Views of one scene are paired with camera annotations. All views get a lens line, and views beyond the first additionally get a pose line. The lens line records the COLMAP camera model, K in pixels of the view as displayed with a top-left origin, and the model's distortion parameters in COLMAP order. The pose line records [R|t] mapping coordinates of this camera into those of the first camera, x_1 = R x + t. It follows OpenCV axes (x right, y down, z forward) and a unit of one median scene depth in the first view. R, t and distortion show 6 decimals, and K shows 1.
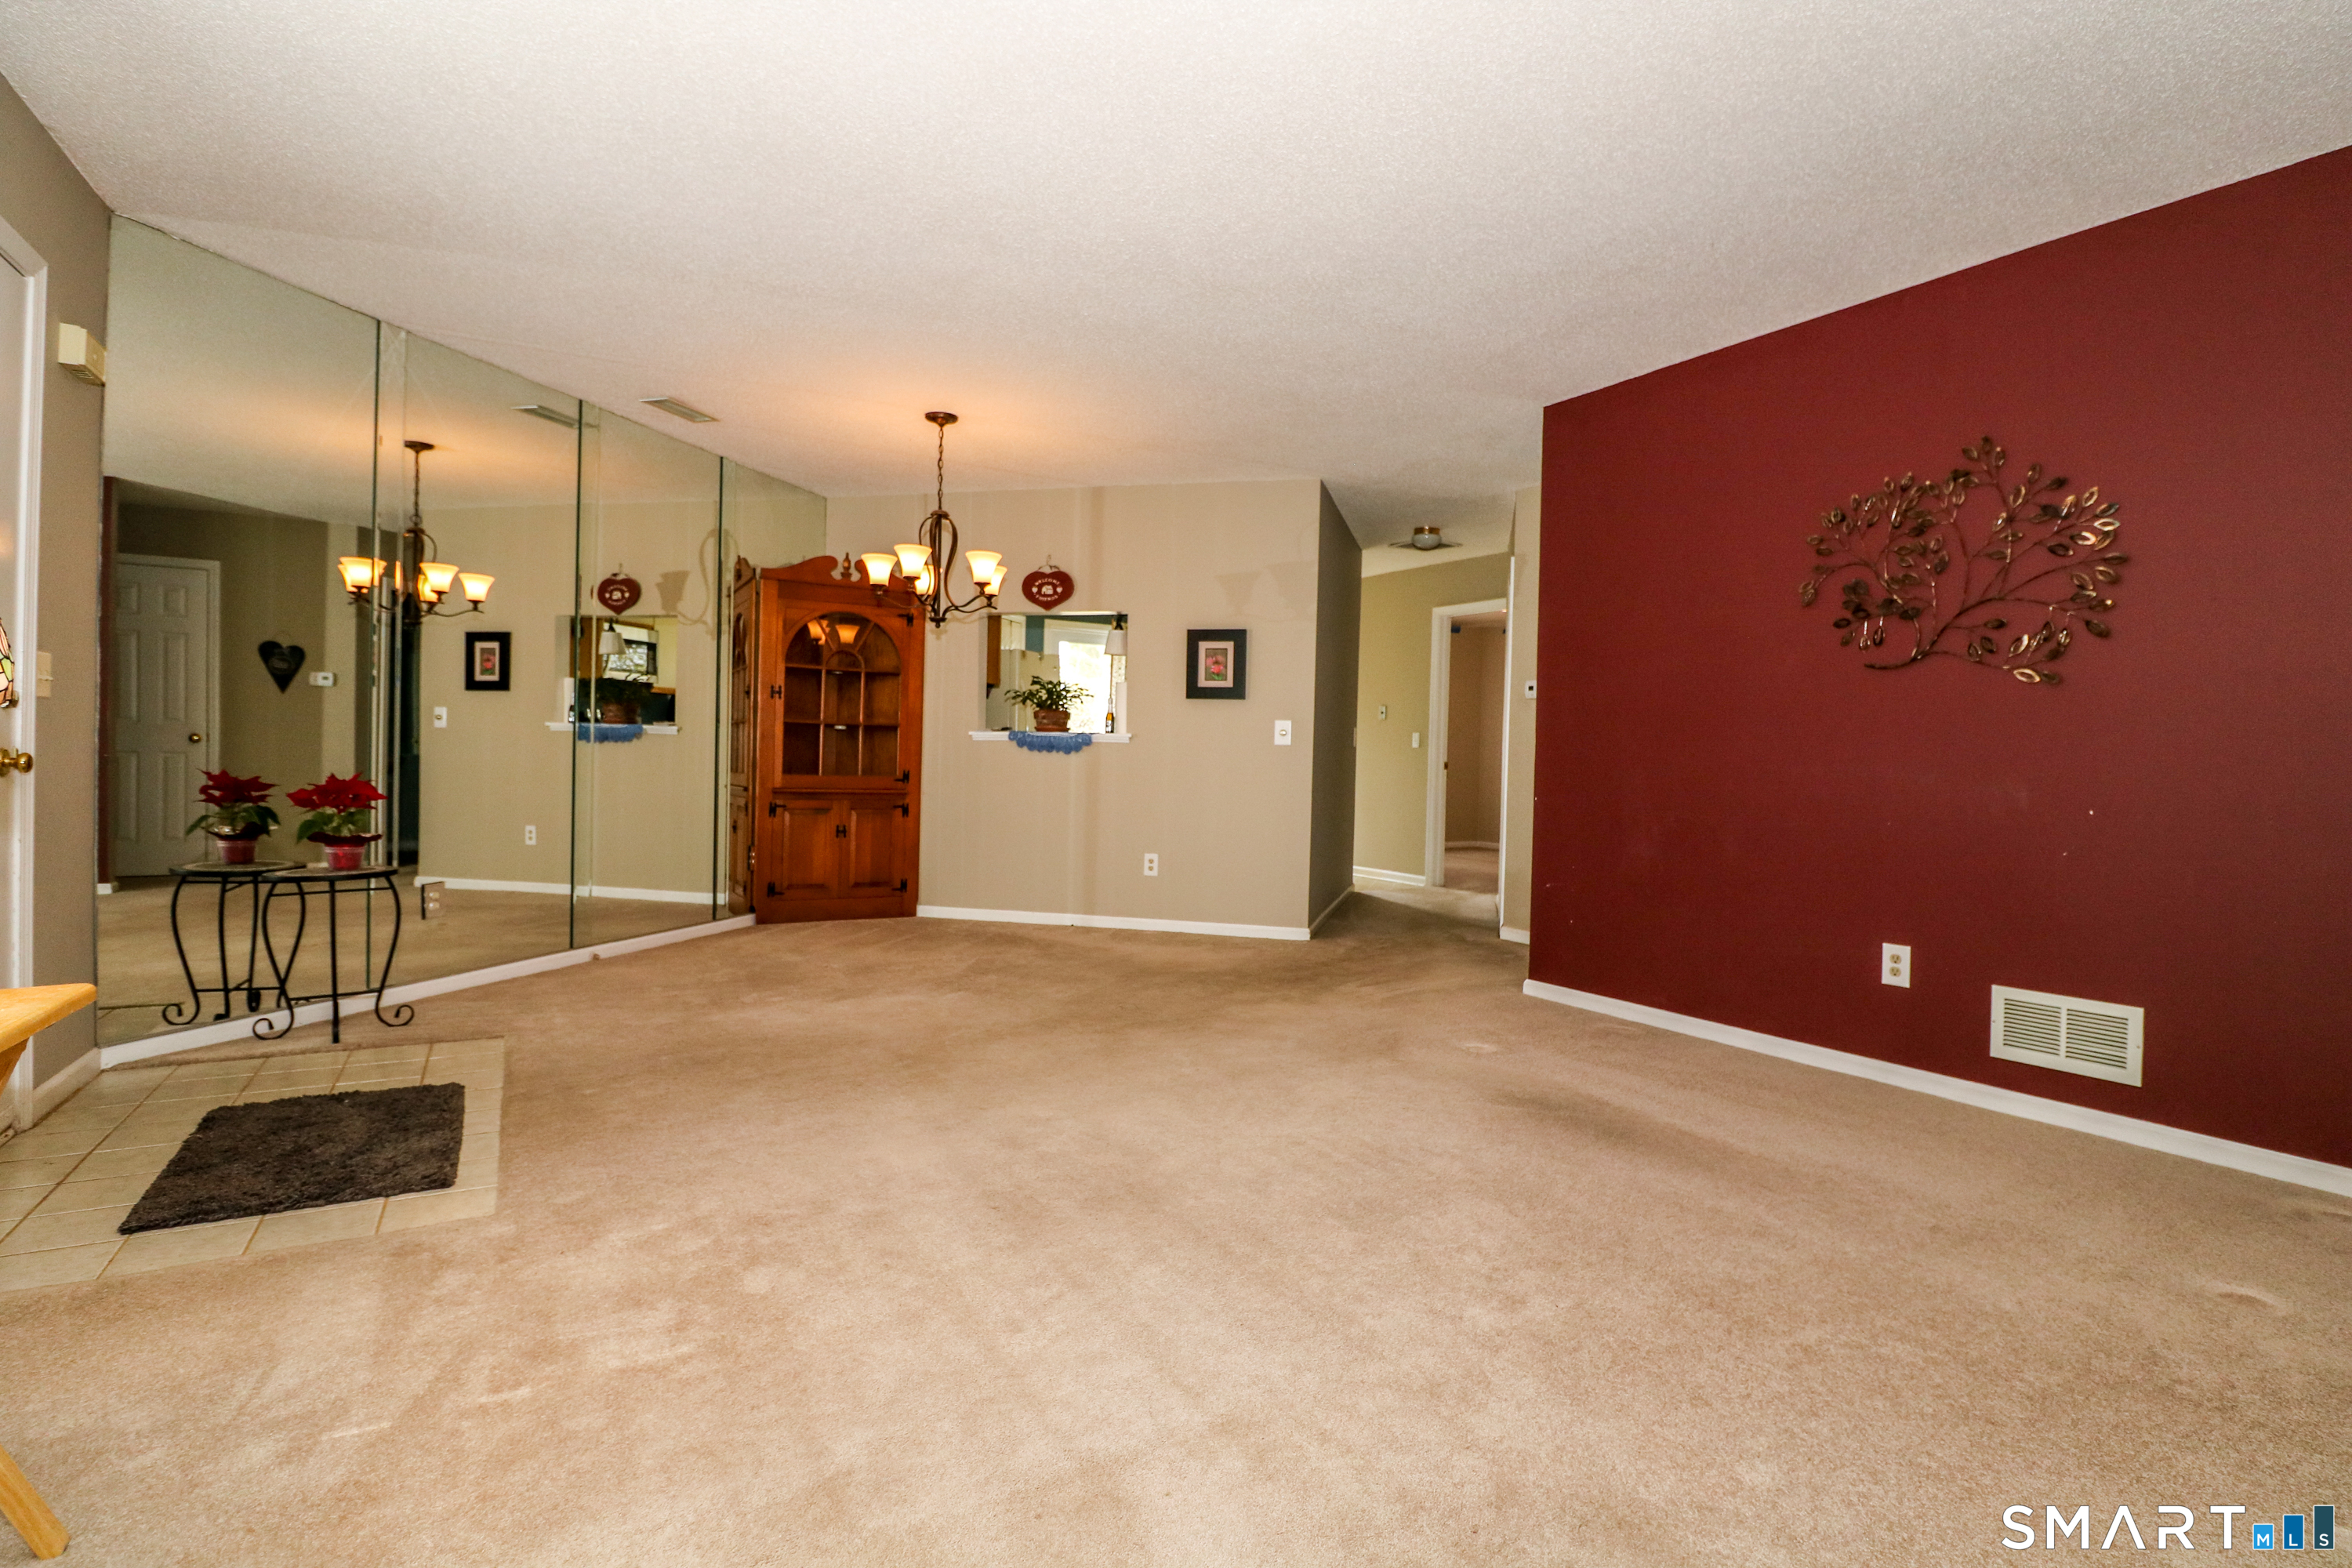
lens RADIAL K [[1104.1, 0, 1176.0], [0, 1104.1, 784.0], [0, 0, 1]] dist [-0.052461, -0.000057]
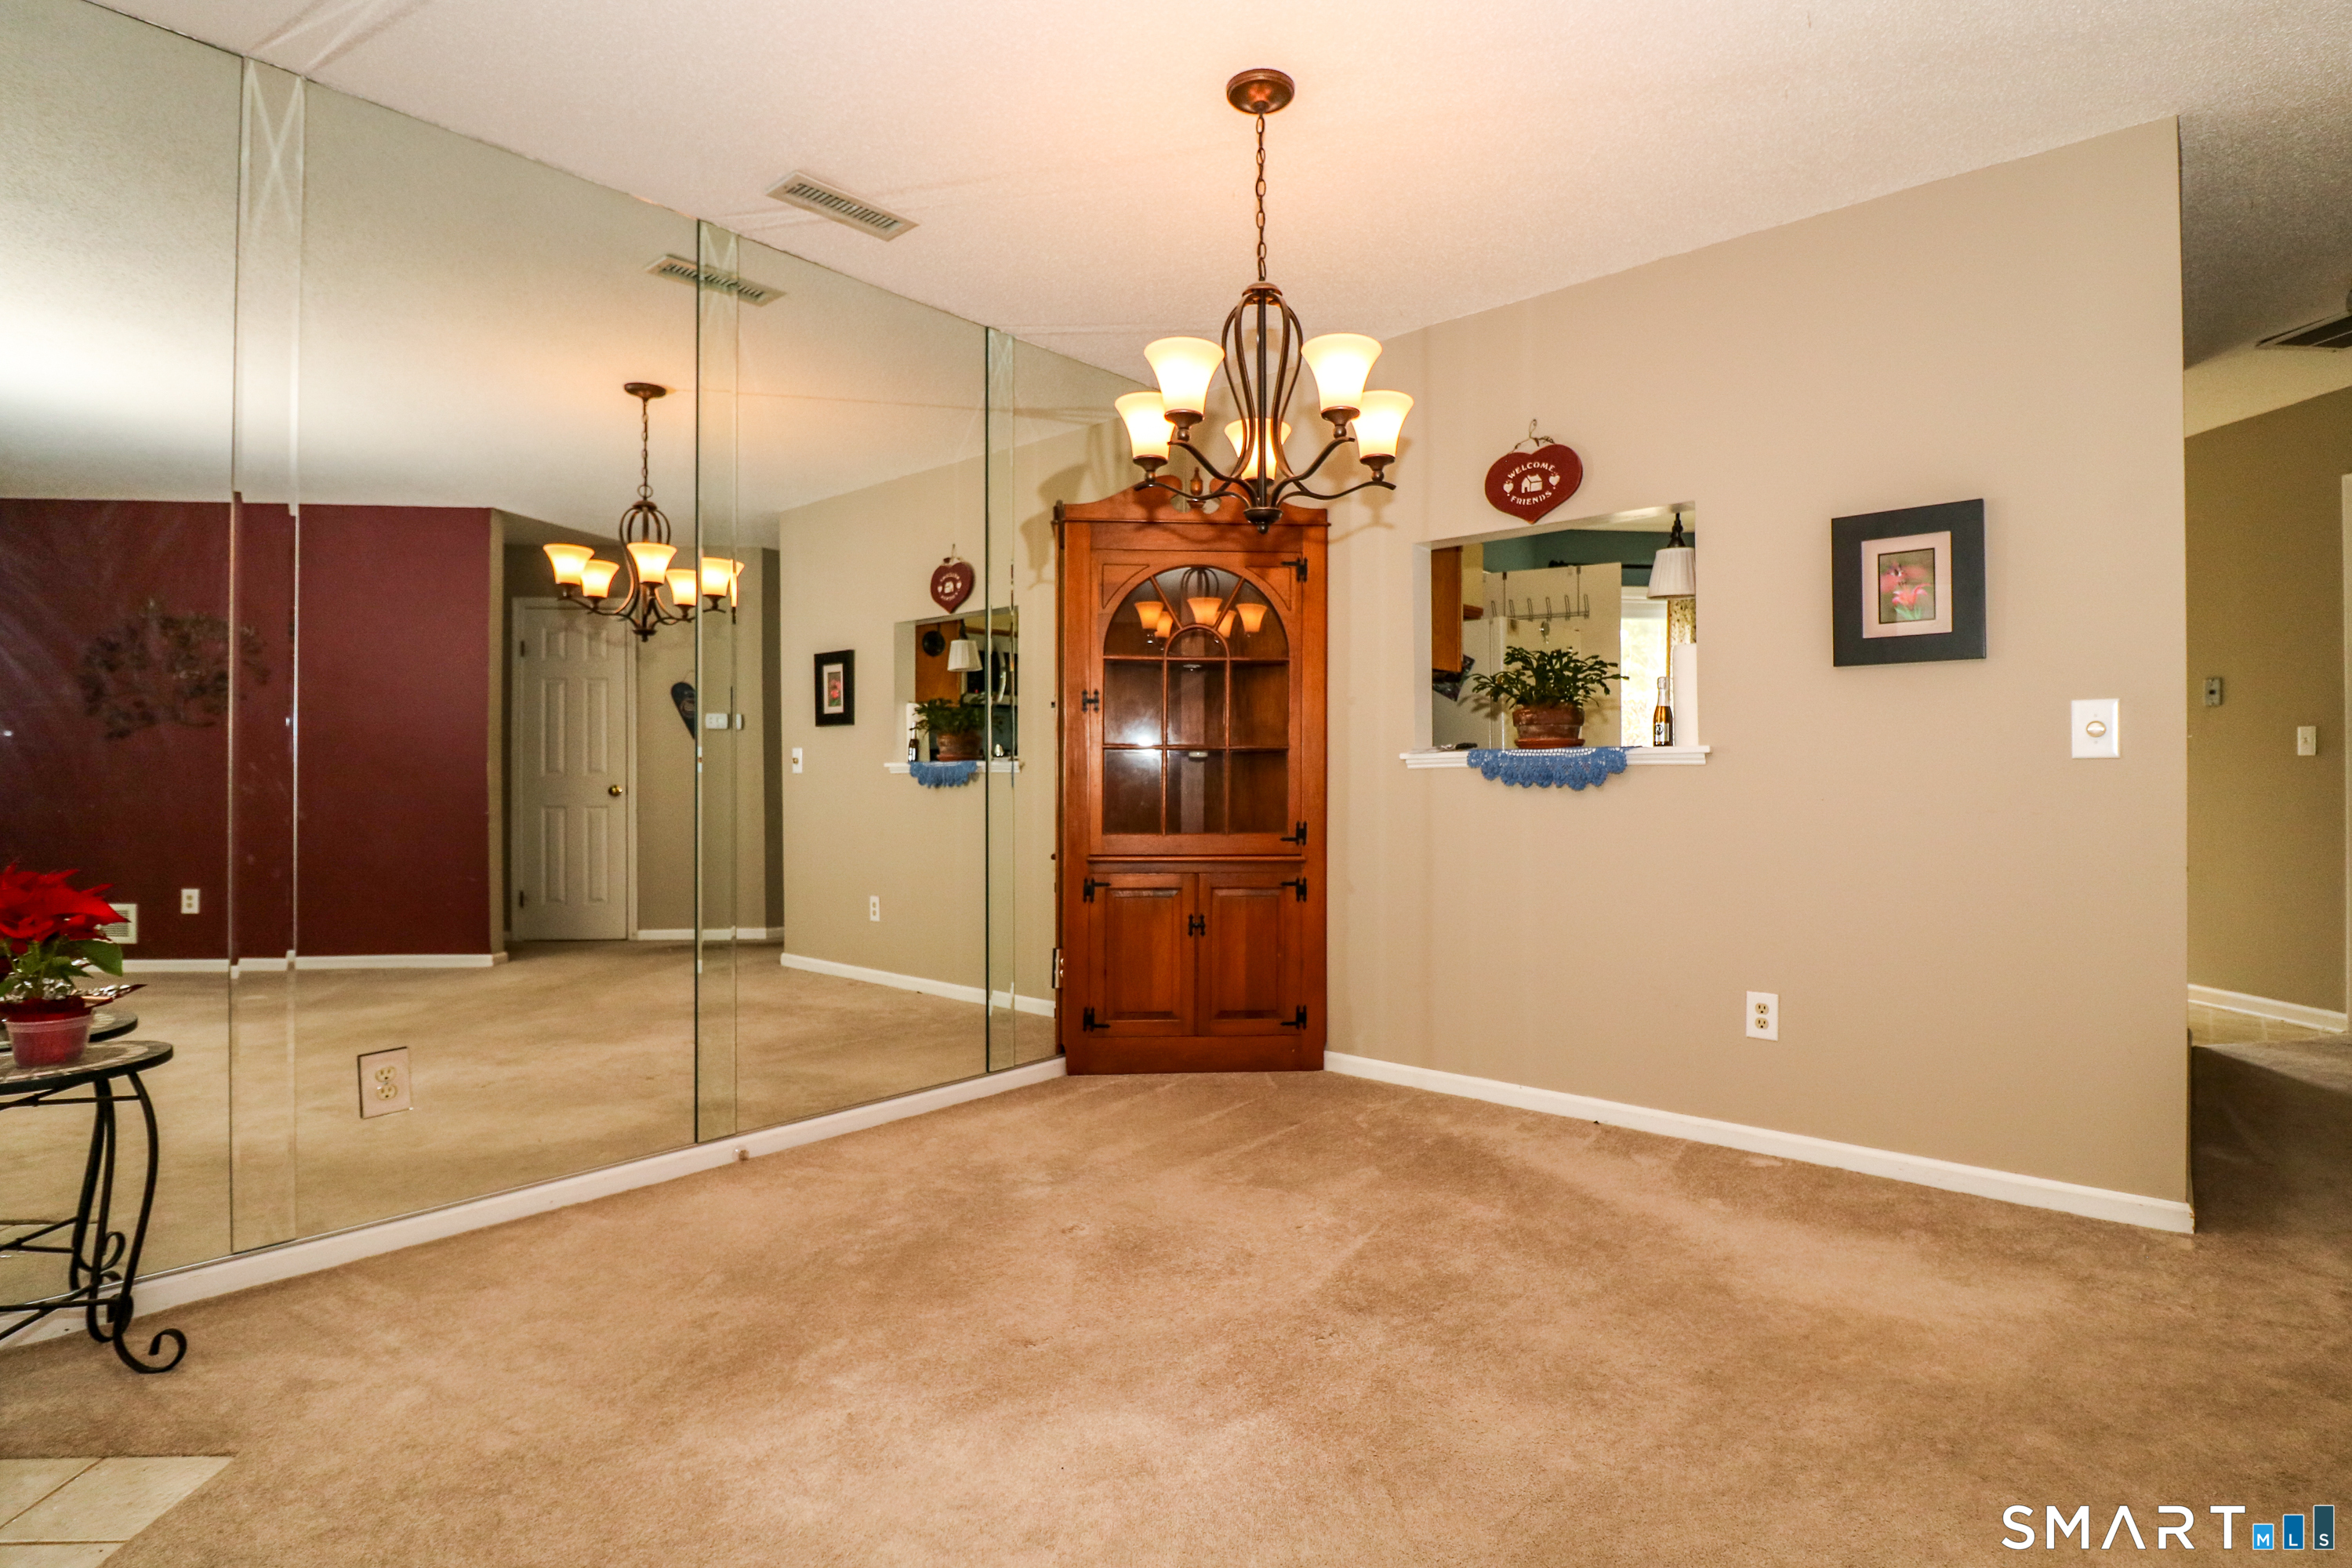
lens RADIAL K [[1289.9, 0, 1176.0], [0, 1289.9, 784.0], [0, 0, 1]] dist [-0.004168, -0.001099]
pose [[0.909202, -0.027361, -0.415455, -0.017774], [0.015464, 0.999369, -0.031974, -0.013187], [0.416068, 0.022647, 0.909051, 0.361359]]
